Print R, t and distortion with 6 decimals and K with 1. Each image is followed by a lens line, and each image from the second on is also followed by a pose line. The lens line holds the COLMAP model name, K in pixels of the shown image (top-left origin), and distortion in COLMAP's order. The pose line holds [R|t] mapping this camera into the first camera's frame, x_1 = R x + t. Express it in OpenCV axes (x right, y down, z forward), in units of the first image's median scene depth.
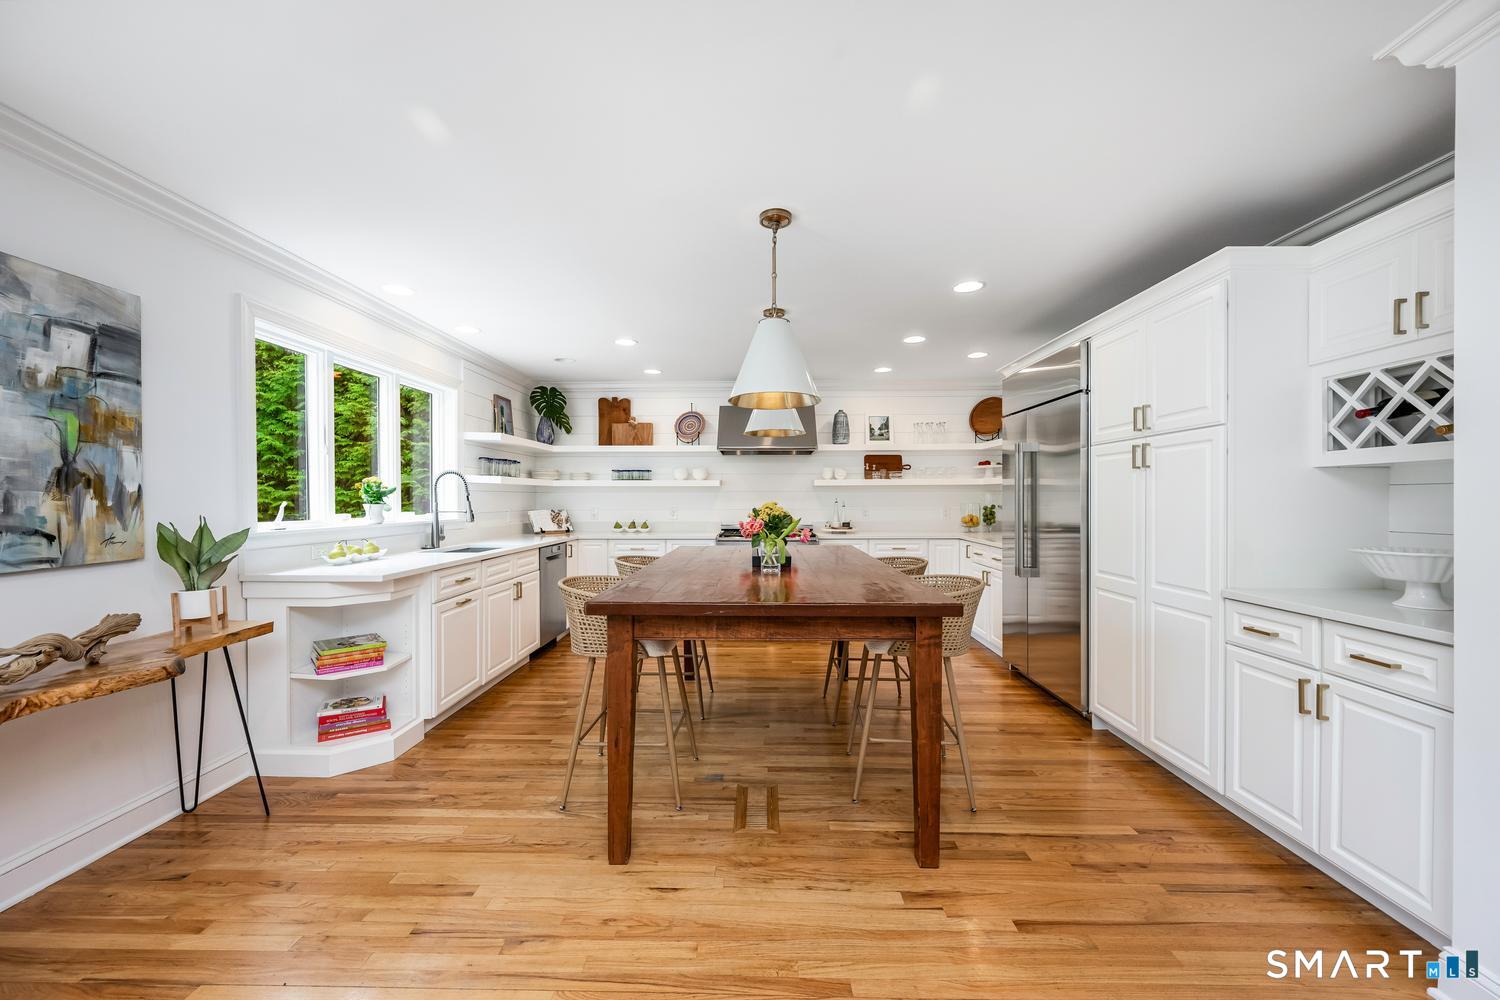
lens RADIAL K [[594.8, 0, 725.1], [0, 594.8, 508.0], [0, 0, 1]] dist [-0.001536, 0.000170]
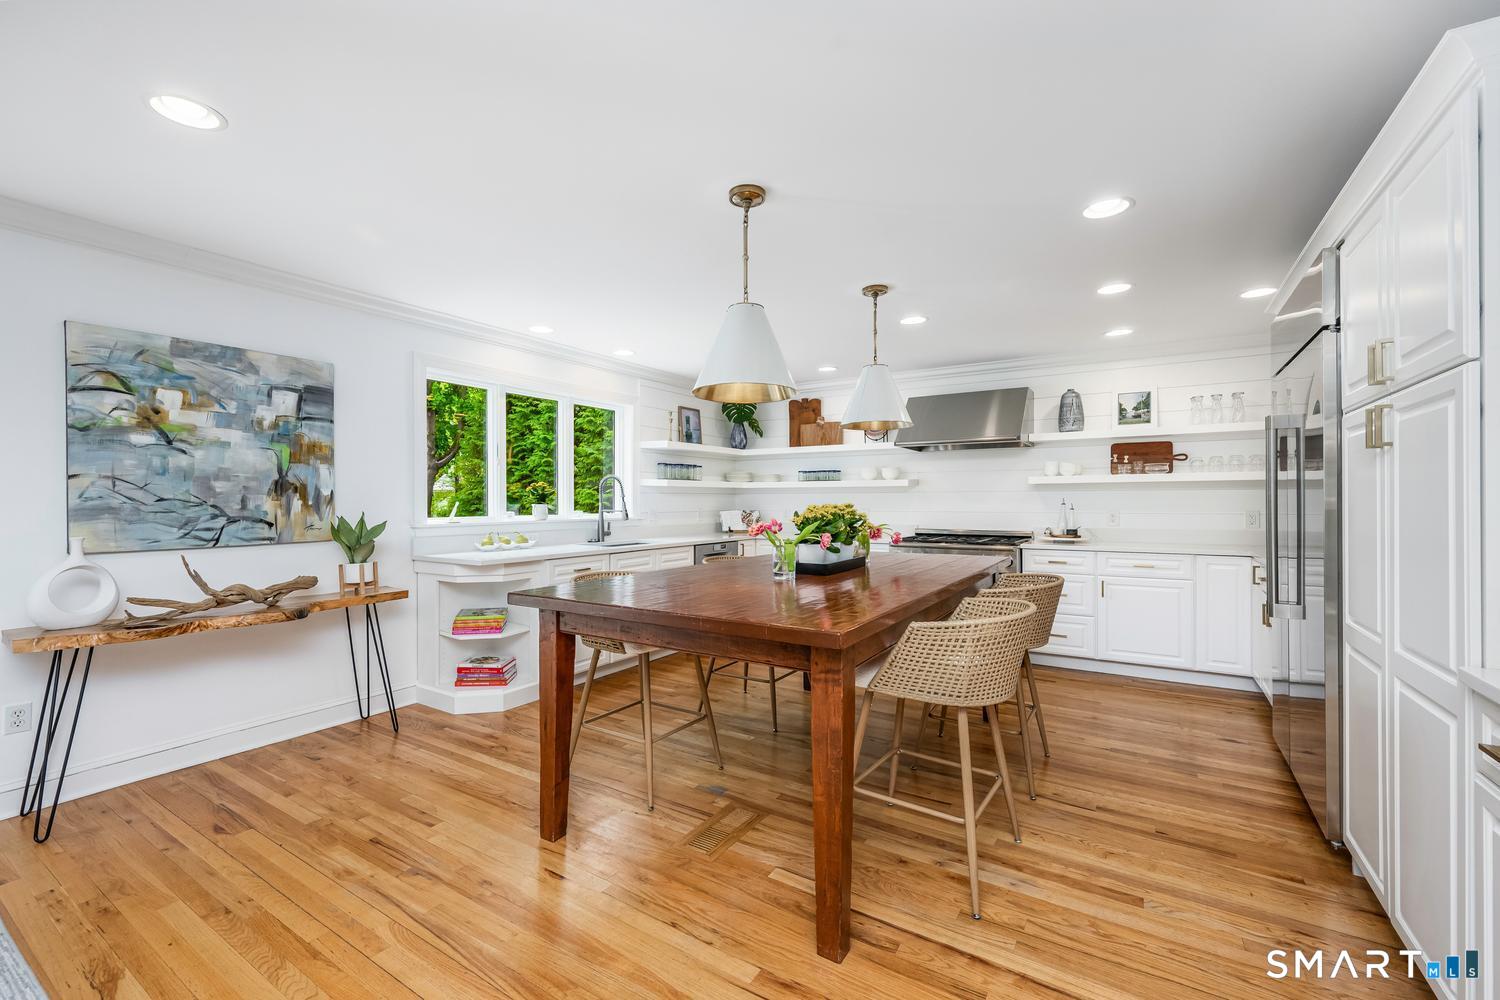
lens RADIAL K [[594.8, 0, 735.6], [0, 594.8, 503.8], [0, 0, 1]] dist [-0.001536, 0.000170]
pose [[0.859303, 0.002751, -0.511460, 0.527770], [-0.007493, 0.999946, -0.007210, -0.001836], [0.511412, 0.010028, 0.859277, 0.196491]]
